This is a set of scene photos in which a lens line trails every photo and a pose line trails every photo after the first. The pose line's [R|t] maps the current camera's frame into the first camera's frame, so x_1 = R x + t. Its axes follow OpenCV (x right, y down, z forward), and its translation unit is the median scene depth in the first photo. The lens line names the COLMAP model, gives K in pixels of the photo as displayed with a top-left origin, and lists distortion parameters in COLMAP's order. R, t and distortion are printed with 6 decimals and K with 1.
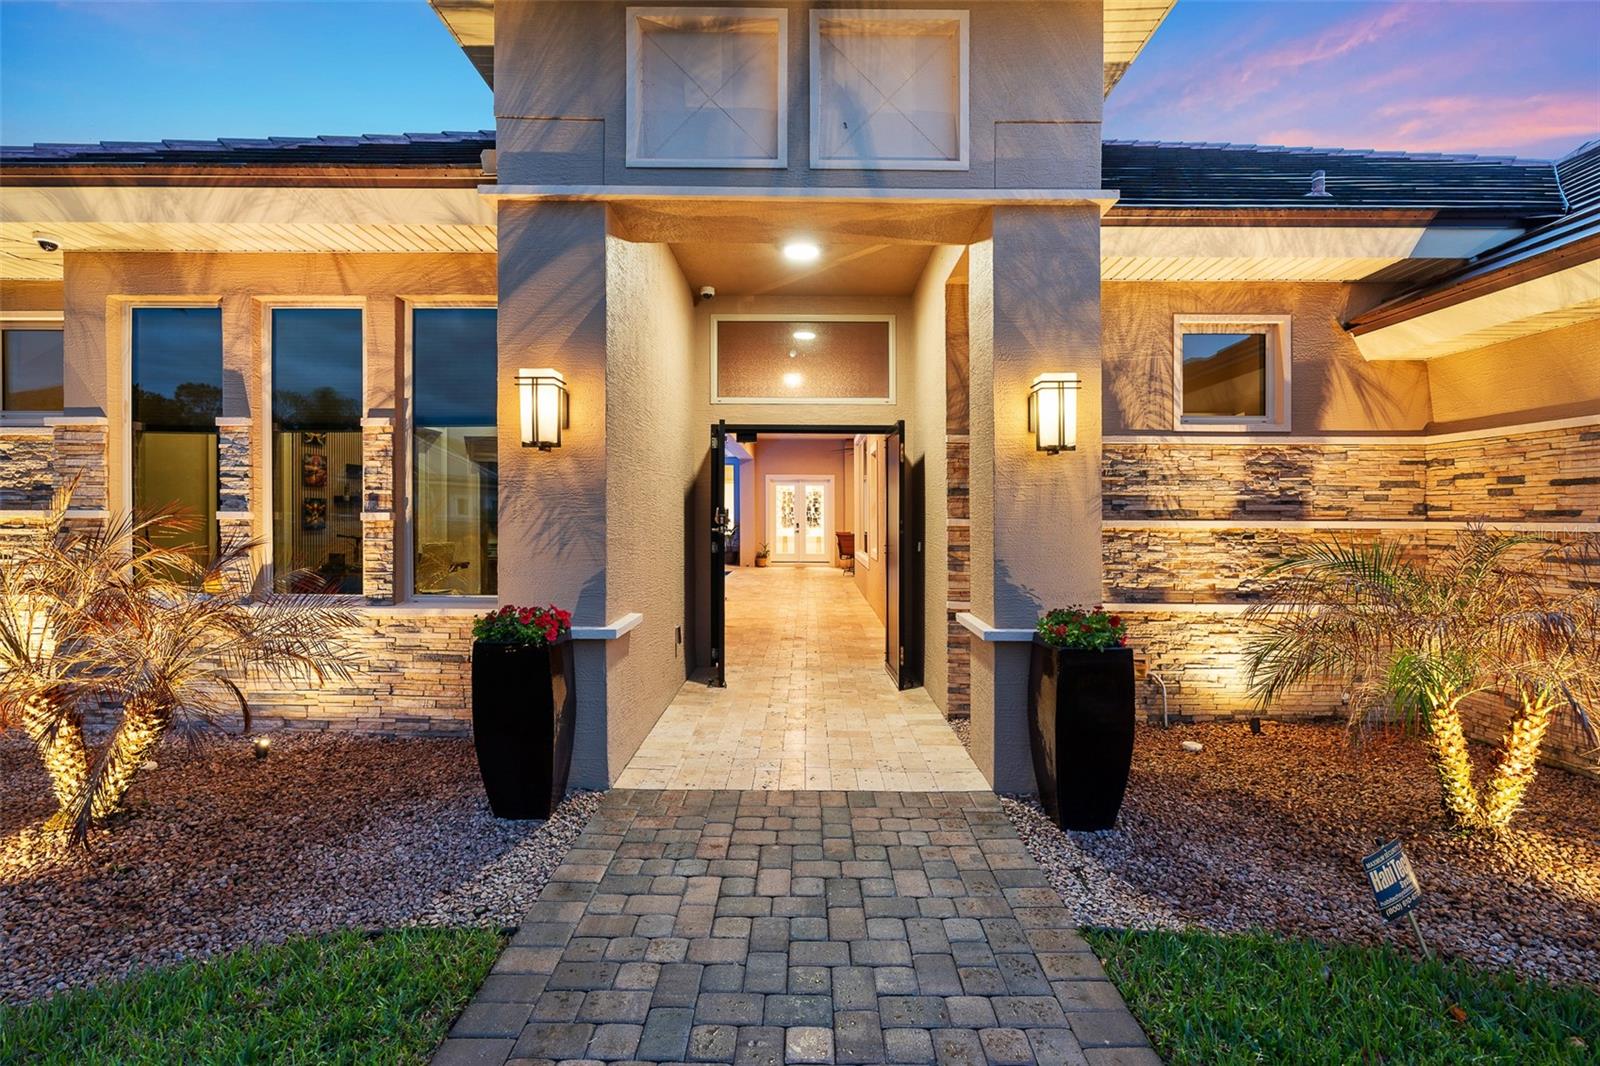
lens RADIAL K [[725.6, 0, 805.8], [0, 725.6, 519.2], [0, 0, 1]] dist [-0.003872, 0.000509]
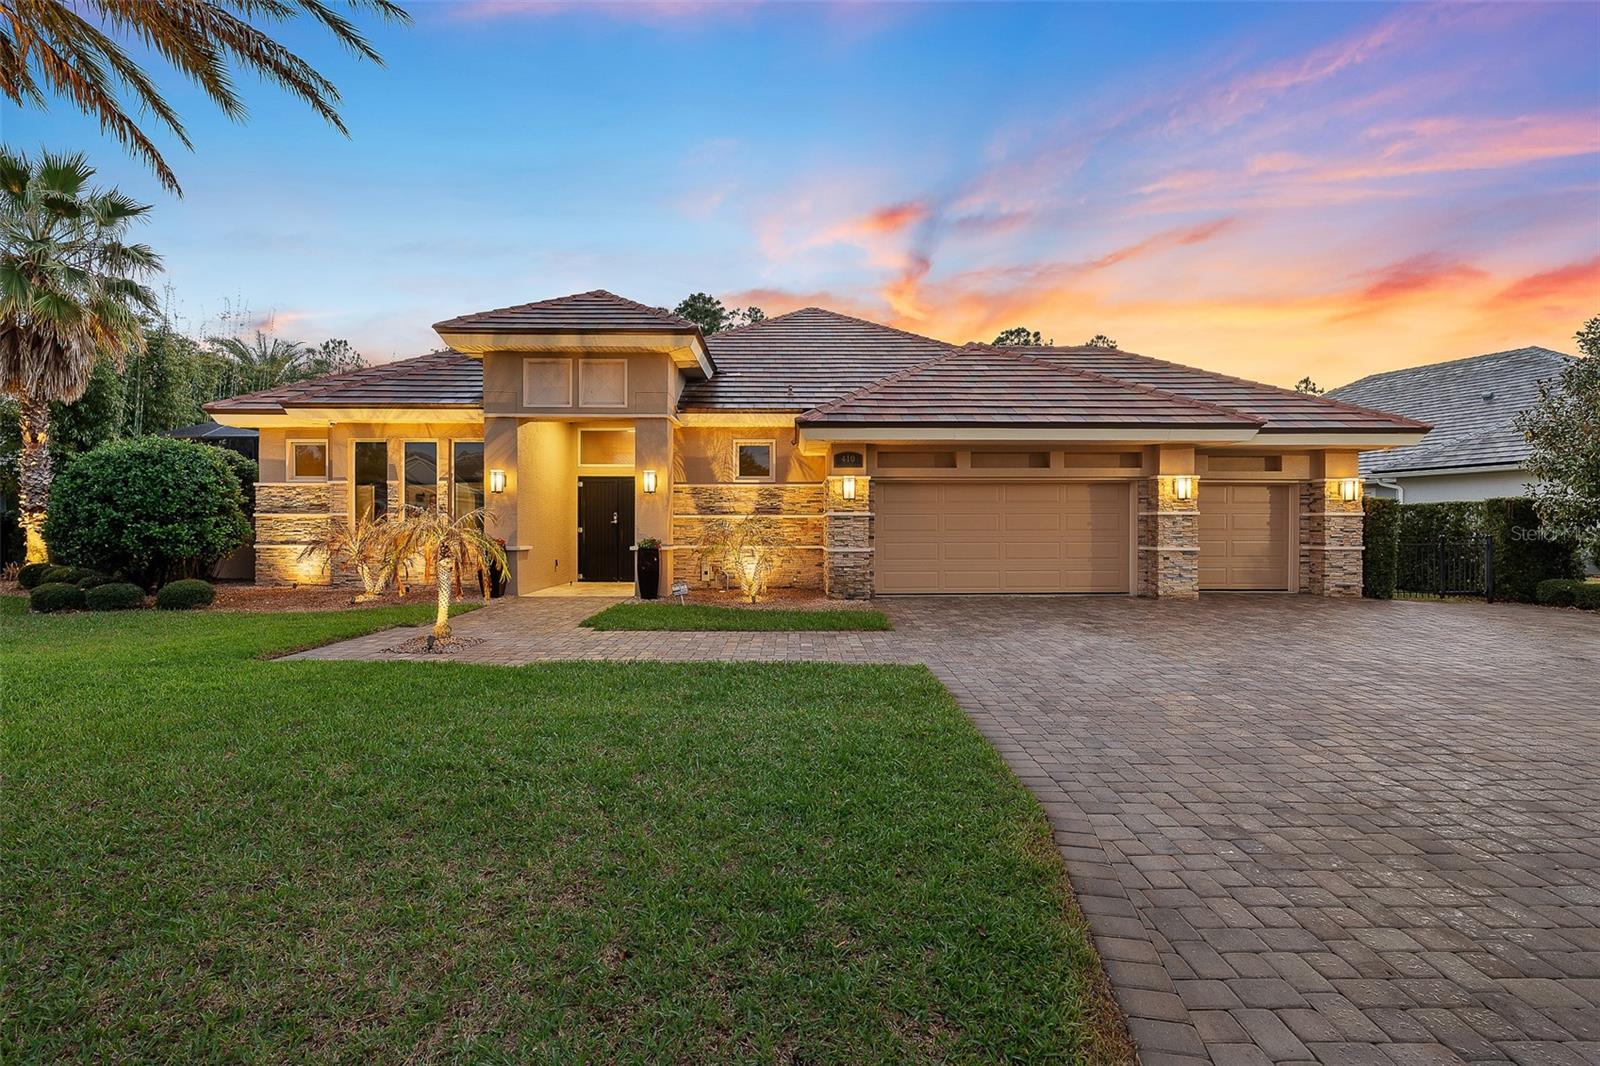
lens RADIAL K [[718.0, 0, 800.1], [0, 718.0, 530.4], [0, 0, 1]] dist [-0.004667, 0.000925]
pose [[0.999825, -0.005614, 0.017846, 0.718803], [0.005693, 0.999974, -0.004372, 0.073489], [-0.017821, 0.004473, 0.999831, -1.727282]]
